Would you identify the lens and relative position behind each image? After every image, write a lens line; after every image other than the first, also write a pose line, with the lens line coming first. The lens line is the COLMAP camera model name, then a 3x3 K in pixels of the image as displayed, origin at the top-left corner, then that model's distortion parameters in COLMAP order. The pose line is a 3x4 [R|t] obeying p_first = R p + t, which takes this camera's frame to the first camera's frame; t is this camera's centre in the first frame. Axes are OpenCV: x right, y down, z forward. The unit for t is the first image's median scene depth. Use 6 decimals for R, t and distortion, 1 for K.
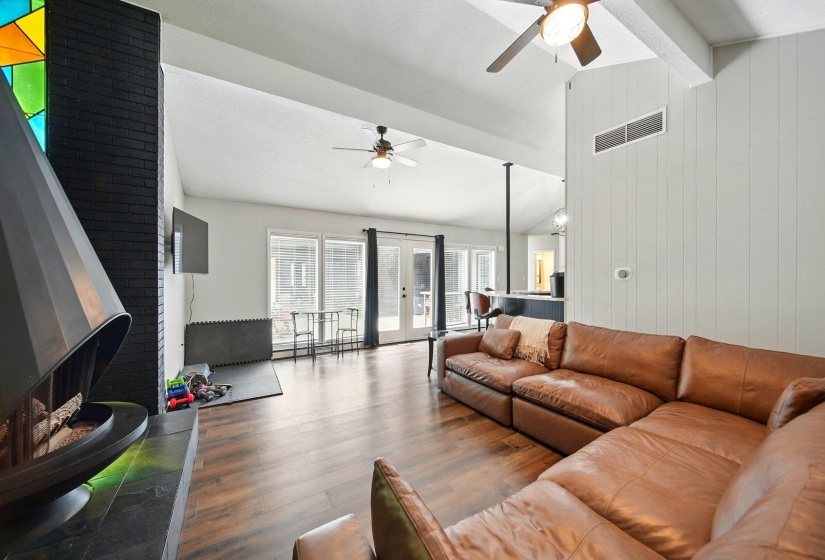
lens RADIAL K [[294.2, 0, 418.3], [0, 294.2, 280.8], [0, 0, 1]] dist [-0.000308, -0.001174]
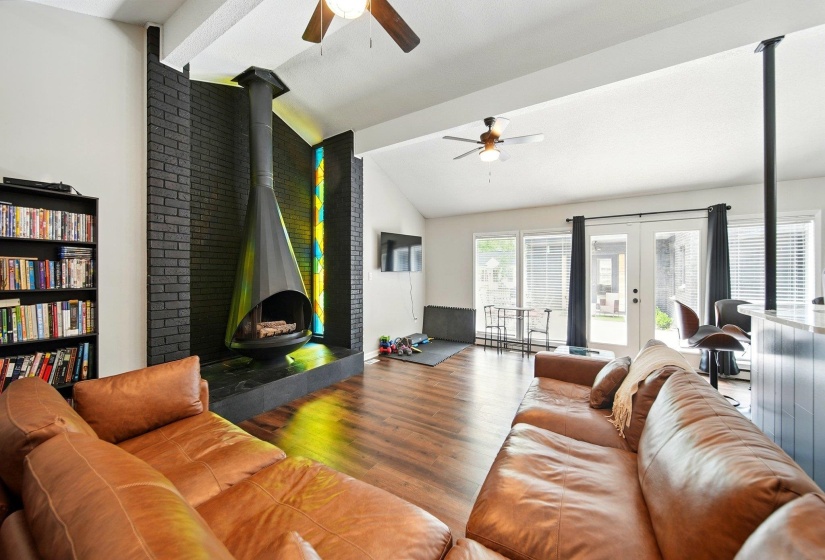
lens RADIAL K [[294.2, 0, 419.2], [0, 294.2, 274.0], [0, 0, 1]] dist [-0.000308, -0.001174]
pose [[0.465357, -0.001370, -0.885122, 0.415579], [-0.012606, 0.999887, -0.008175, -0.001367], [0.885033, 0.014963, 0.465287, 0.235521]]
